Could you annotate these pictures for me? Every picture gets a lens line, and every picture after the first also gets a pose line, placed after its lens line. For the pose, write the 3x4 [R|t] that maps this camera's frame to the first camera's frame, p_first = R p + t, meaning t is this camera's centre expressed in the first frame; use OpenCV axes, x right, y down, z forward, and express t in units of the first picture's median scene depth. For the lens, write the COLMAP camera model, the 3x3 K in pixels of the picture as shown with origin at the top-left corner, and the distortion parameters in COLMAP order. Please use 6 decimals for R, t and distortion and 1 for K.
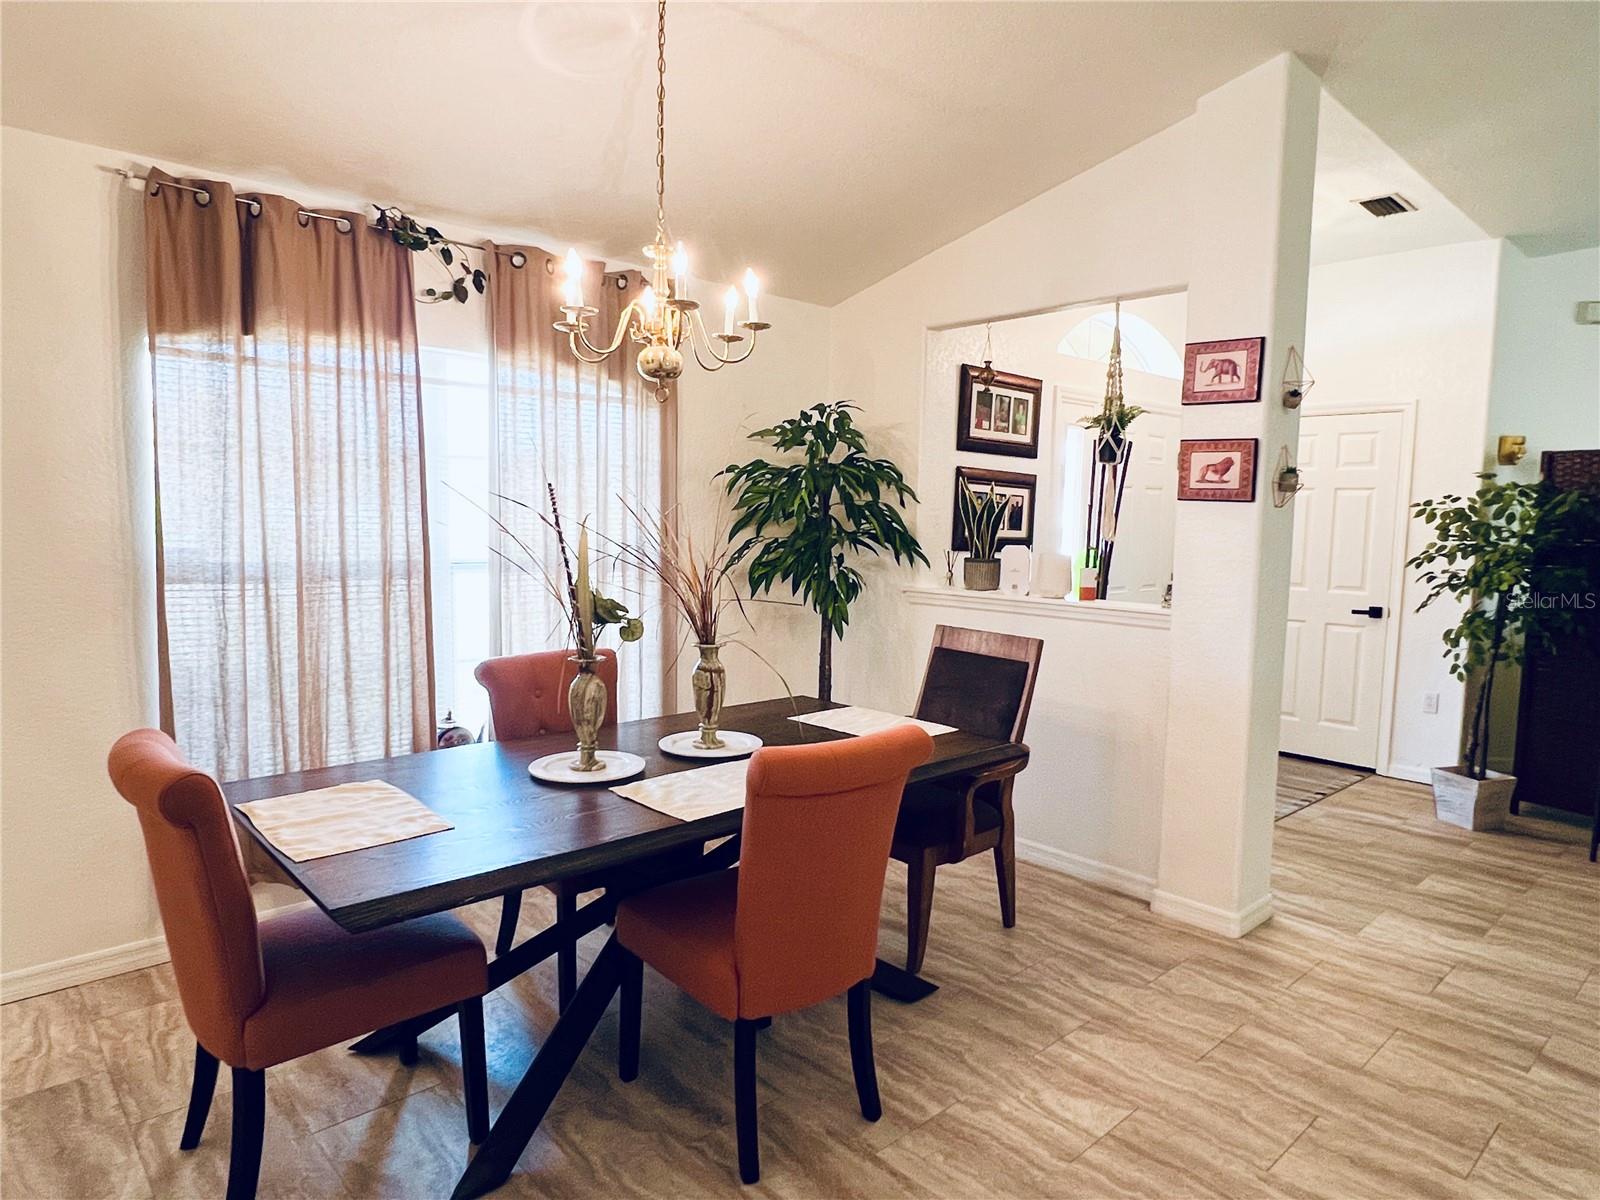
lens RADIAL K [[971.0, 0, 798.3], [0, 971.0, 610.1], [0, 0, 1]] dist [0.000612, -0.001055]
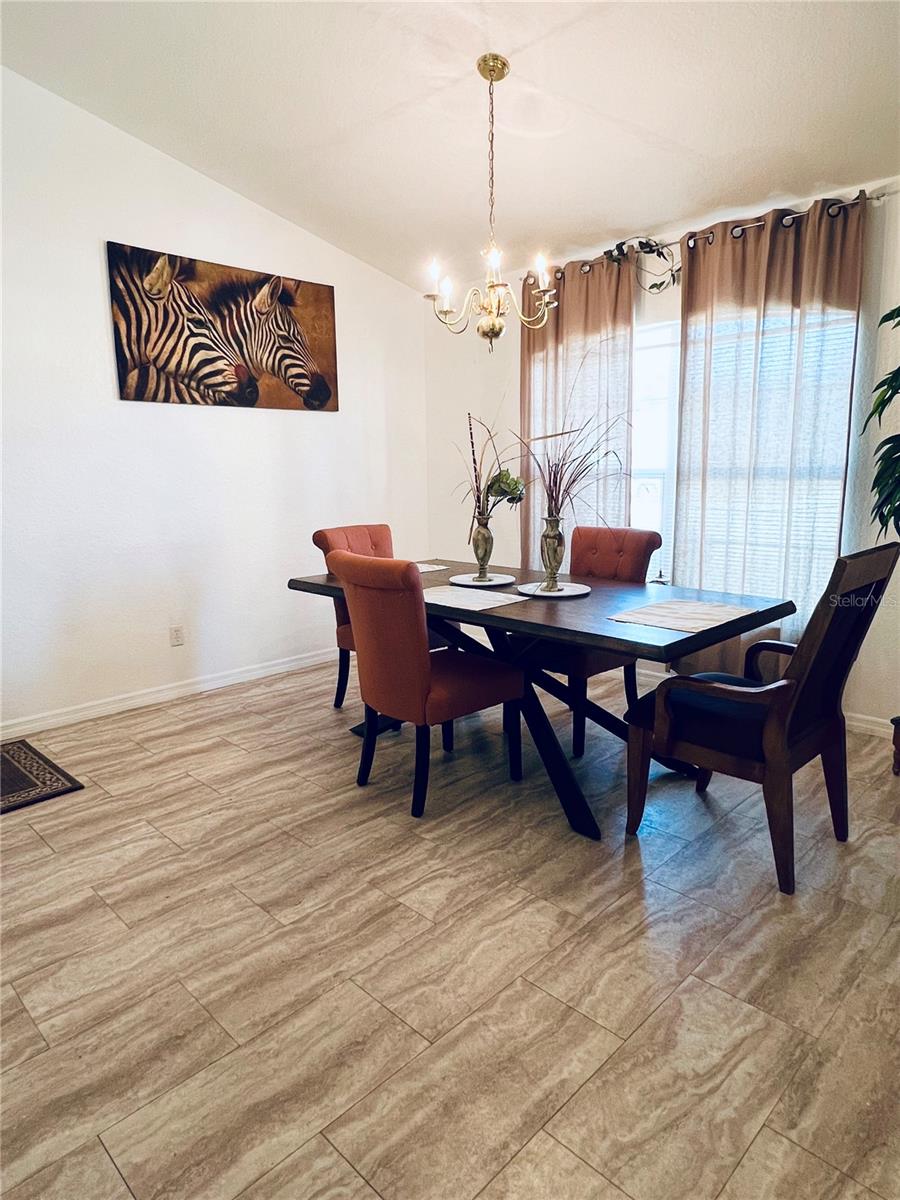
lens RADIAL K [[728.3, 0, 450.0], [0, 728.3, 600.0], [0, 0, 1]] dist [0.000612, -0.001055]
pose [[0.036152, 0.161799, -0.986161, 1.013188], [-0.072533, 0.984629, 0.158889, -0.005940], [0.996711, 0.065785, 0.047332, 0.841721]]
